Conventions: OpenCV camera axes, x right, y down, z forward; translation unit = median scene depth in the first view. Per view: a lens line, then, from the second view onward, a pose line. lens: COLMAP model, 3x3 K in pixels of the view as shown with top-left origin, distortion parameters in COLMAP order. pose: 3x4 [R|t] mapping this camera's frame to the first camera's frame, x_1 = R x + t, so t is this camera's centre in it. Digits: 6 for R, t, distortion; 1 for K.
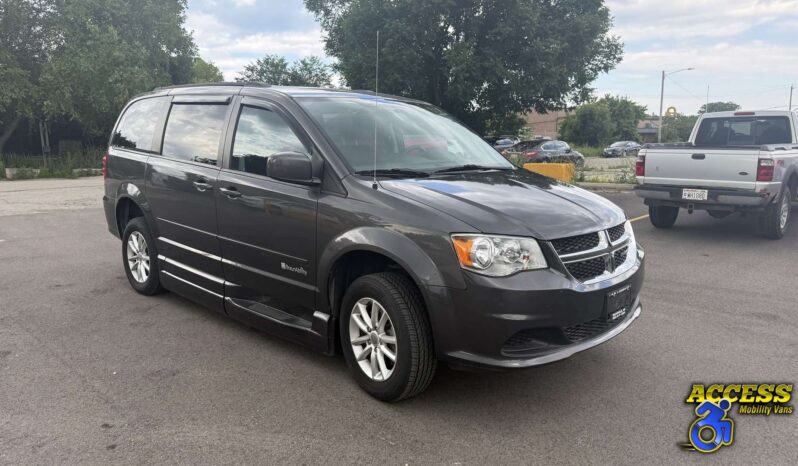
lens RADIAL K [[591.2, 0, 399.0], [0, 591.2, 233.0], [0, 0, 1]] dist [0.003403, 0.003641]
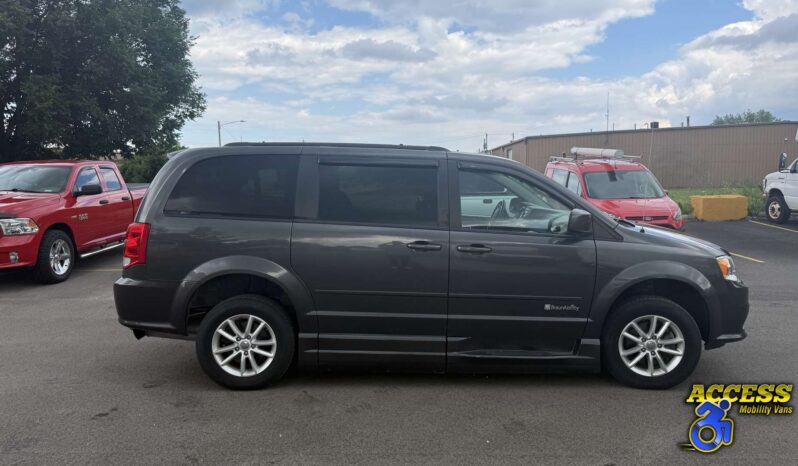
lens RADIAL K [[619.1, 0, 380.6], [0, 619.1, 206.5], [0, 0, 1]] dist [-0.037977, -0.004794]
pose [[0.728759, -0.030849, 0.684075, -0.141131], [0.112633, 0.990779, -0.075309, -0.009481], [-0.675444, 0.131931, 0.725514, 0.037627]]
